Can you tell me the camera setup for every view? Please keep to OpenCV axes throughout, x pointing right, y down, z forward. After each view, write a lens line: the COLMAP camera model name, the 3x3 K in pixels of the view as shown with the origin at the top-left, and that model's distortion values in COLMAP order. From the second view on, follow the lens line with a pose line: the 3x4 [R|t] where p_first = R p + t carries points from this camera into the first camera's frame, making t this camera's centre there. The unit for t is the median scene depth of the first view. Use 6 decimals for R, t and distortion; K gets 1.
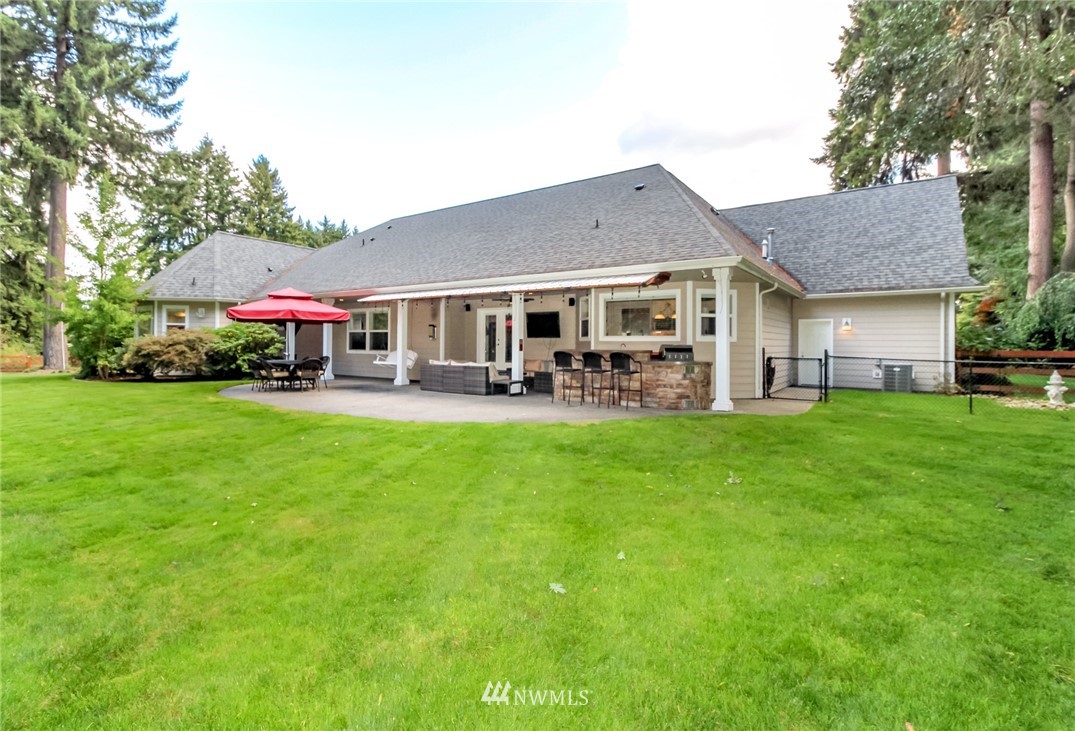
lens RADIAL K [[497.7, 0, 551.0], [0, 497.7, 356.0], [0, 0, 1]] dist [0.002232, -0.001028]
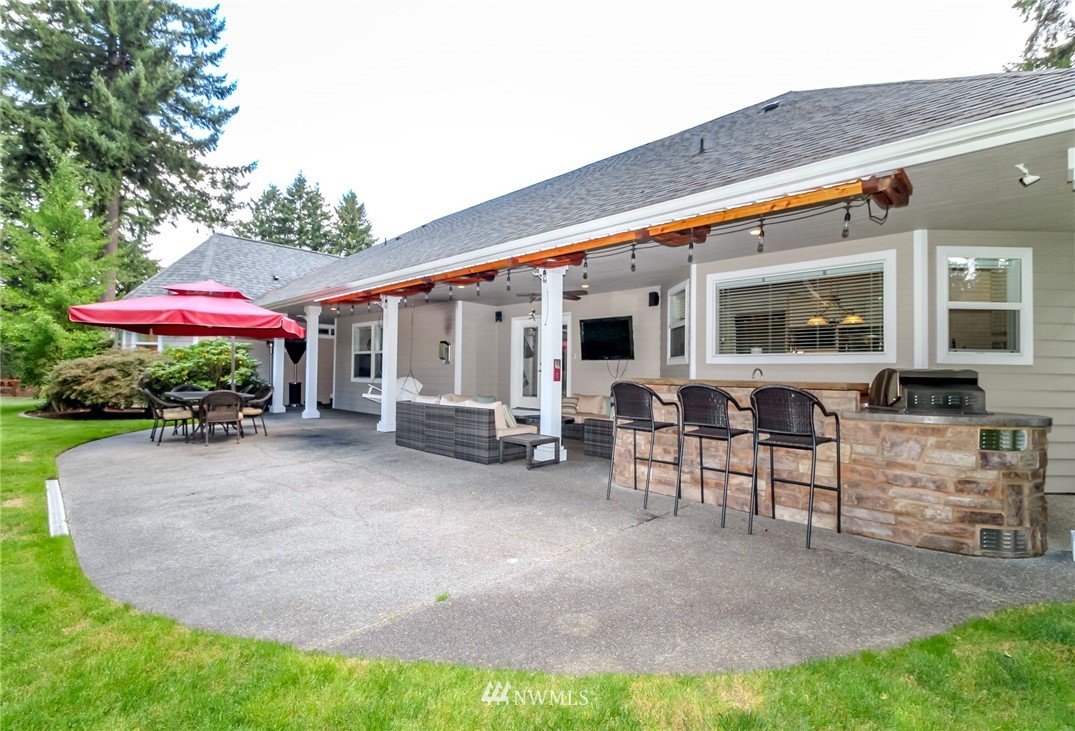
lens RADIAL K [[497.7, 0, 551.0], [0, 497.7, 356.0], [0, 0, 1]] dist [0.002232, -0.001028]
pose [[0.986435, 0.001251, -0.164146, 0.019005], [-0.011058, 0.998206, -0.058845, -0.004905], [0.163778, 0.059862, 0.984679, 0.413276]]
